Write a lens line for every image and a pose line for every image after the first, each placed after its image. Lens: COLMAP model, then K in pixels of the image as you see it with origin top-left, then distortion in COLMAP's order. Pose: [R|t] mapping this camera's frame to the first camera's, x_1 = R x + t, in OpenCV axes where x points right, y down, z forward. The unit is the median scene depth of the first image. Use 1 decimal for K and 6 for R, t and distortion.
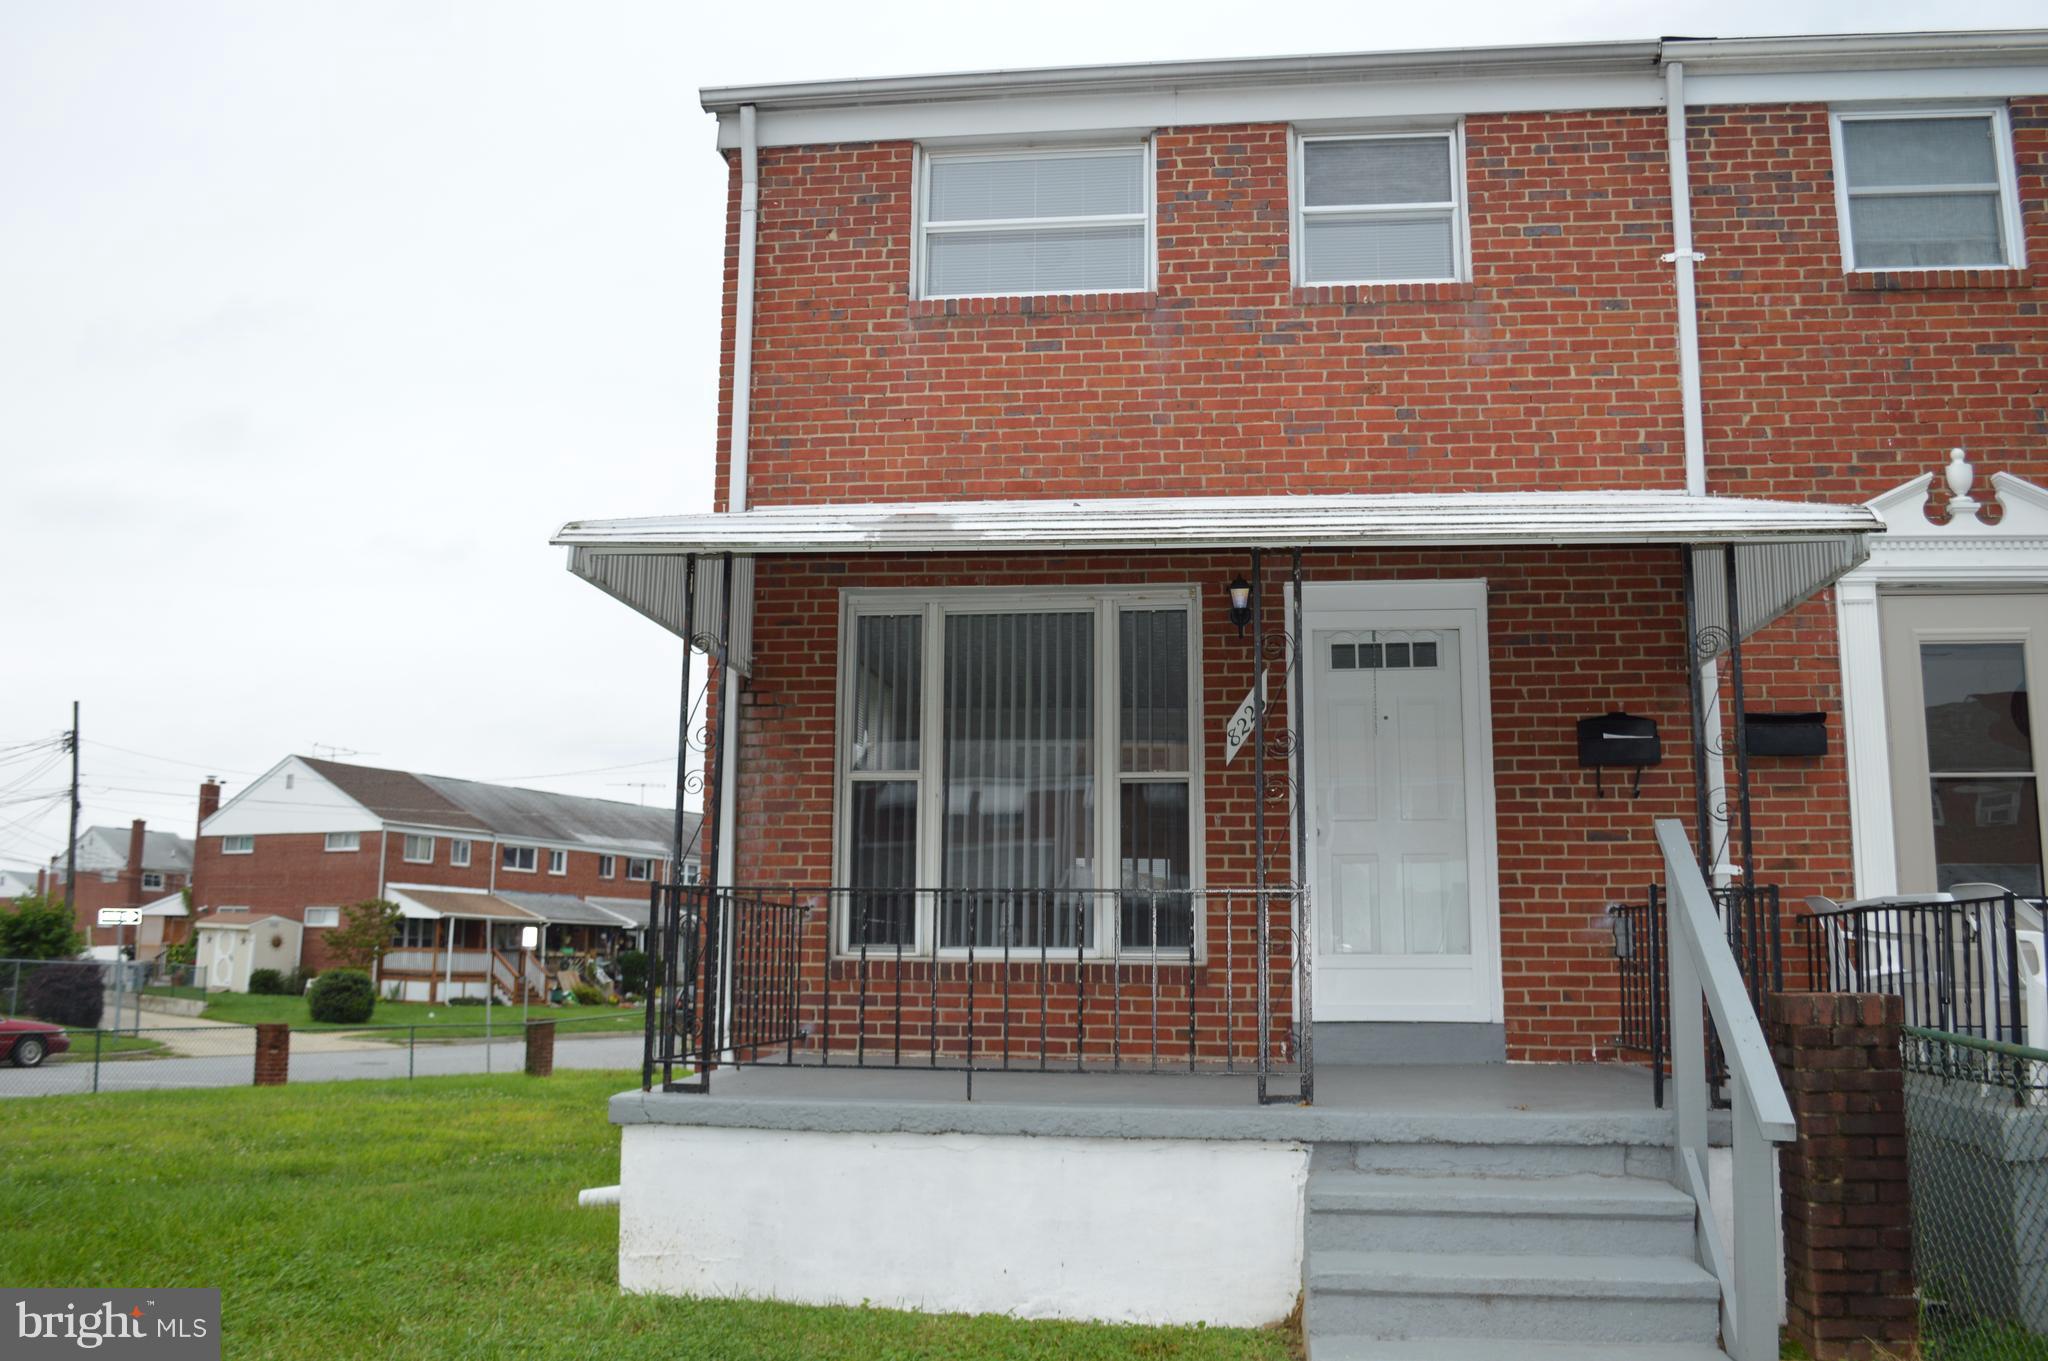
lens RADIAL K [[1636.4, 0, 1022.4], [0, 1636.4, 679.4], [0, 0, 1]] dist [-0.086831, 0.010414]
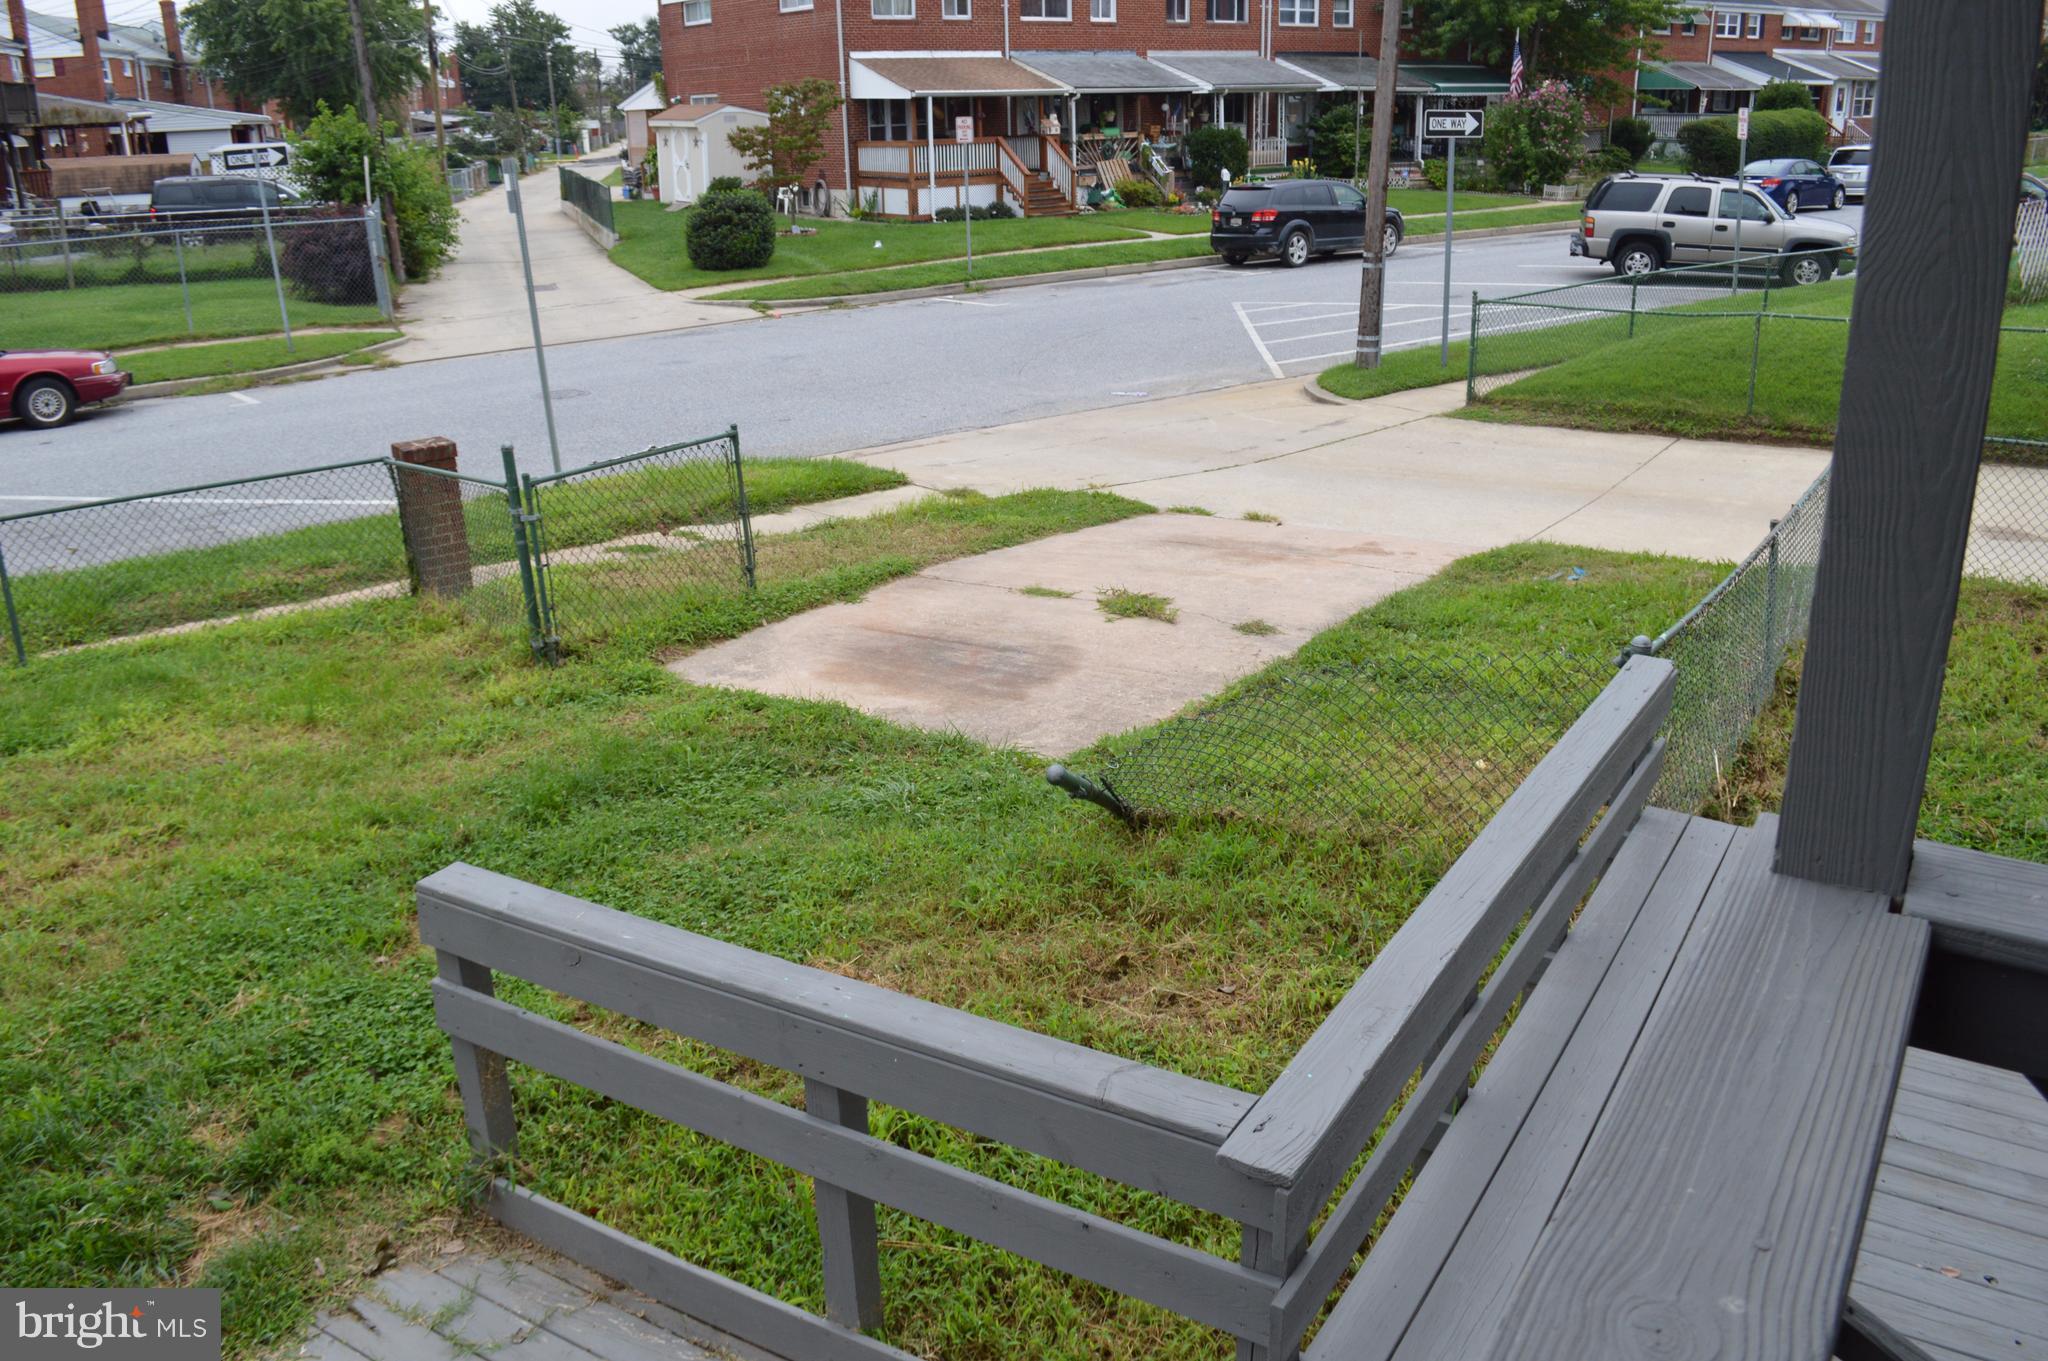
lens RADIAL K [[1636.4, 0, 1023.6], [0, 1636.4, 678.1], [0, 0, 1]] dist [-0.086831, 0.010414]
pose [[0.910081, 0.103105, -0.401400, 0.000109], [0.107489, 0.876689, 0.468895, 0.040523], [0.400248, -0.469878, 0.786776, 0.322126]]
